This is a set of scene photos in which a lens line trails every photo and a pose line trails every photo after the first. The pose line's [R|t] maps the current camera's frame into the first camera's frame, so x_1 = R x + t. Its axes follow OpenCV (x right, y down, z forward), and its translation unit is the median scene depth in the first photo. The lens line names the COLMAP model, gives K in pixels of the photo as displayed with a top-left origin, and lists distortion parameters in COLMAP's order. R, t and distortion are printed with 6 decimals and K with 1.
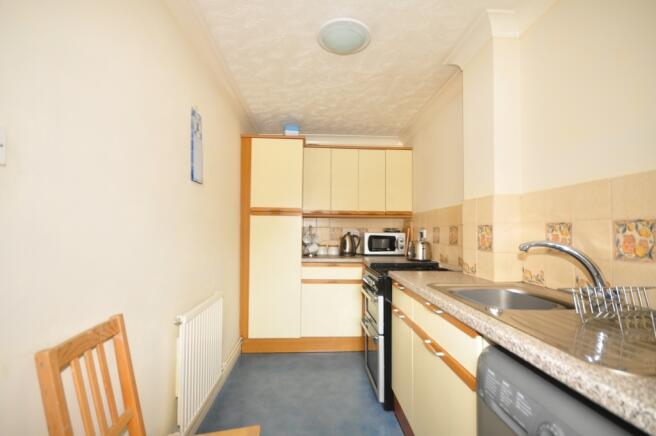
lens RADIAL K [[286.1, 0, 328.4], [0, 286.1, 229.0], [0, 0, 1]] dist [-0.000683, -0.000195]
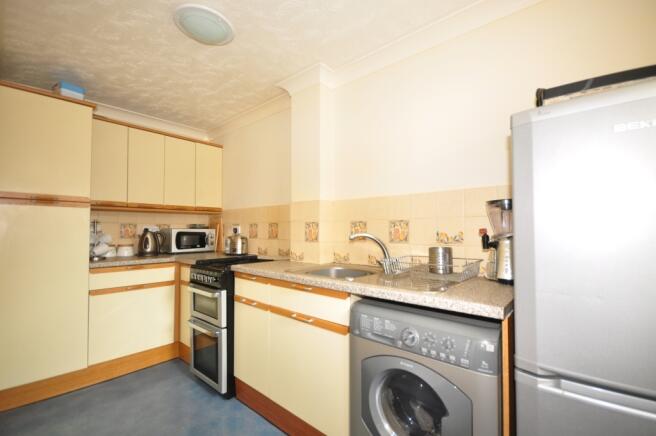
lens RADIAL K [[286.1, 0, 328.4], [0, 286.1, 229.0], [0, 0, 1]] dist [-0.000683, -0.000195]
pose [[0.702523, -0.006895, 0.711627, -0.200341], [-0.002314, 0.999926, 0.011972, 0.000800], [-0.711657, -0.010057, 0.702455, 0.011136]]
